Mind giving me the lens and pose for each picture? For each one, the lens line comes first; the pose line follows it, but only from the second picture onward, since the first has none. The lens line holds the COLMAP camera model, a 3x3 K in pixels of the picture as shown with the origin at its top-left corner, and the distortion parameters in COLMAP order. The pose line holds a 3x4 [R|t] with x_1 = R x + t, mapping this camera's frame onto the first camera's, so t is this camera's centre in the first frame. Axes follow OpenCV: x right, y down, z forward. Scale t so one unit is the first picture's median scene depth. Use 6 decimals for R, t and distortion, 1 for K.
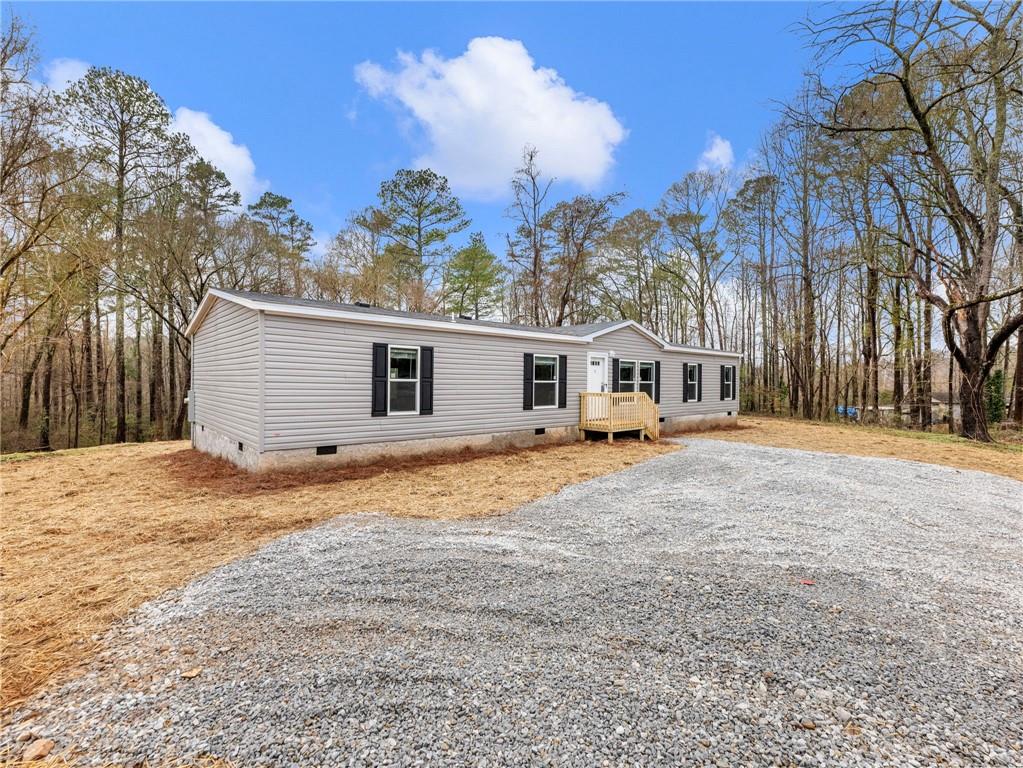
lens RADIAL K [[469.8, 0, 516.3], [0, 469.8, 379.0], [0, 0, 1]] dist [0.000894, 0.001735]
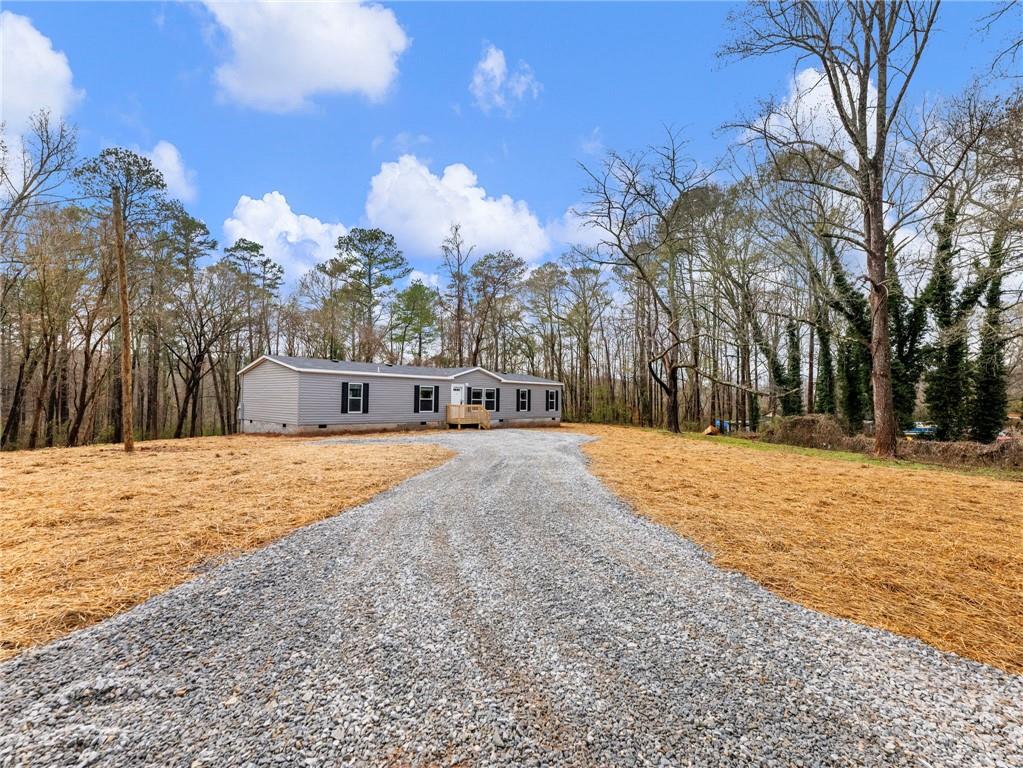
lens RADIAL K [[469.8, 0, 511.8], [0, 469.8, 393.1], [0, 0, 1]] dist [0.000894, 0.001735]
pose [[0.996392, 0.008033, 0.084487, 0.172114], [-0.007424, 0.999944, -0.007513, -0.005021], [-0.084542, 0.006858, 0.996396, -0.708570]]
